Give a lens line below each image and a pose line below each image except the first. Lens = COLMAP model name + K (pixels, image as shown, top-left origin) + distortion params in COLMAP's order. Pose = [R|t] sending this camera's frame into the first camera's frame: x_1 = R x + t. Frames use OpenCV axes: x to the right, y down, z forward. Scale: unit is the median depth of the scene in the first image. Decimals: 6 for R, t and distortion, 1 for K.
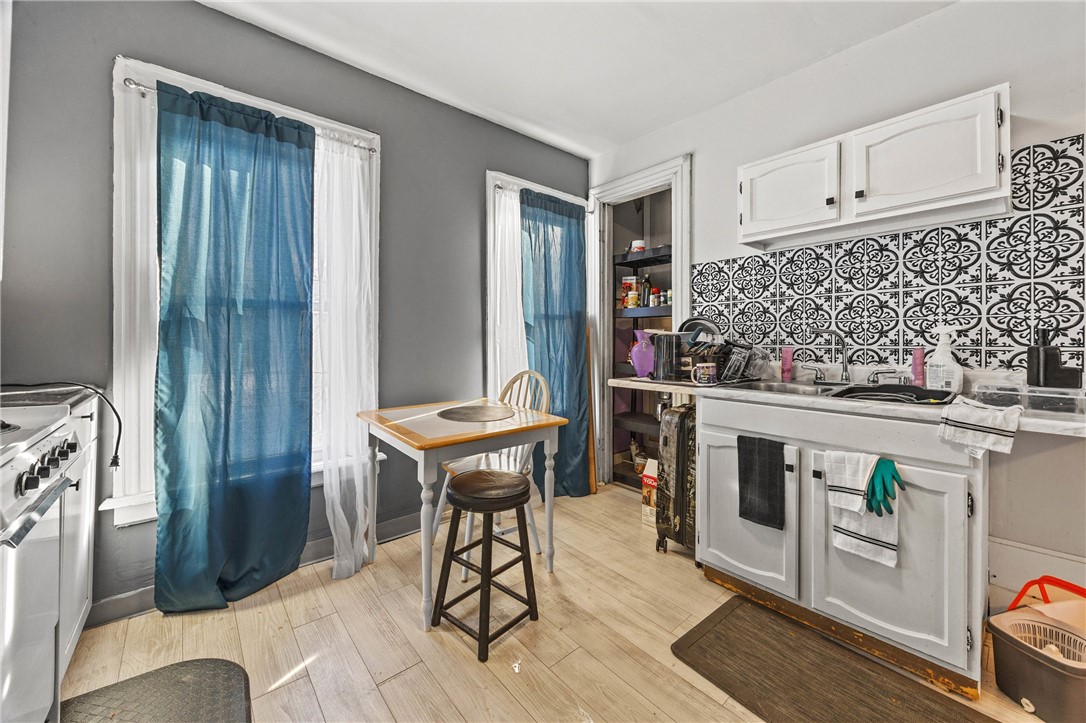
lens RADIAL K [[415.3, 0, 546.5], [0, 415.3, 333.2], [0, 0, 1]] dist [0.000447, 0.000038]
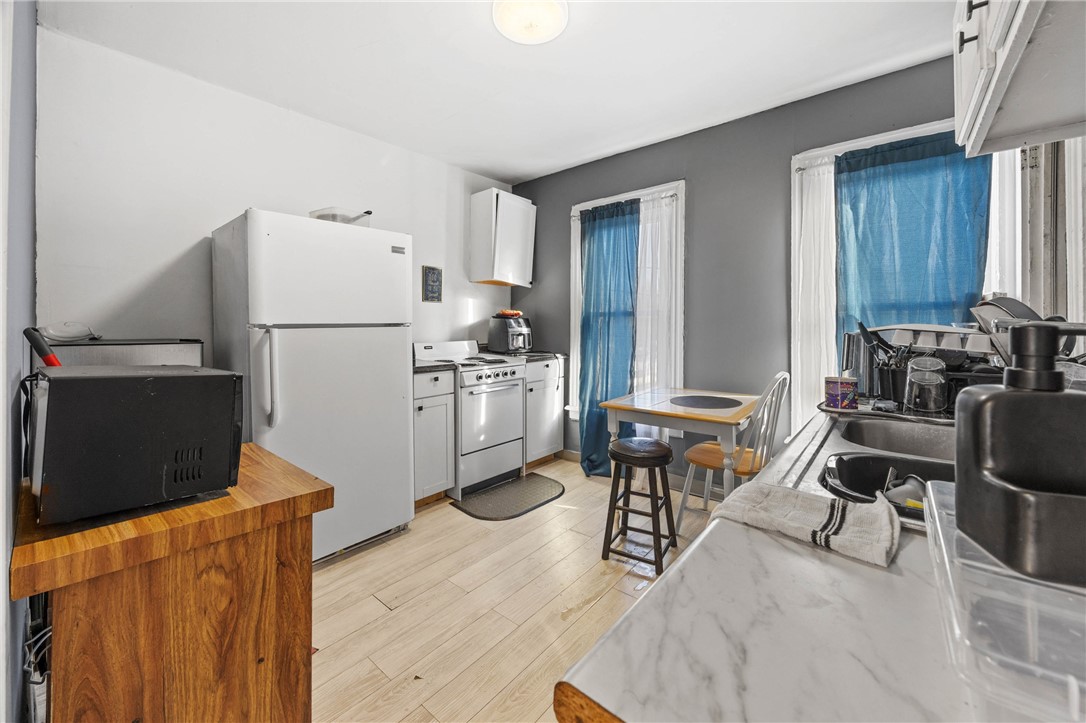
lens RADIAL K [[415.3, 0, 546.5], [0, 415.3, 333.2], [0, 0, 1]] dist [0.000447, 0.000038]
pose [[0.162387, -0.002780, -0.986723, 0.963342], [-0.009162, 0.999949, -0.004325, 0.017212], [0.986685, 0.009743, 0.162353, 0.439111]]
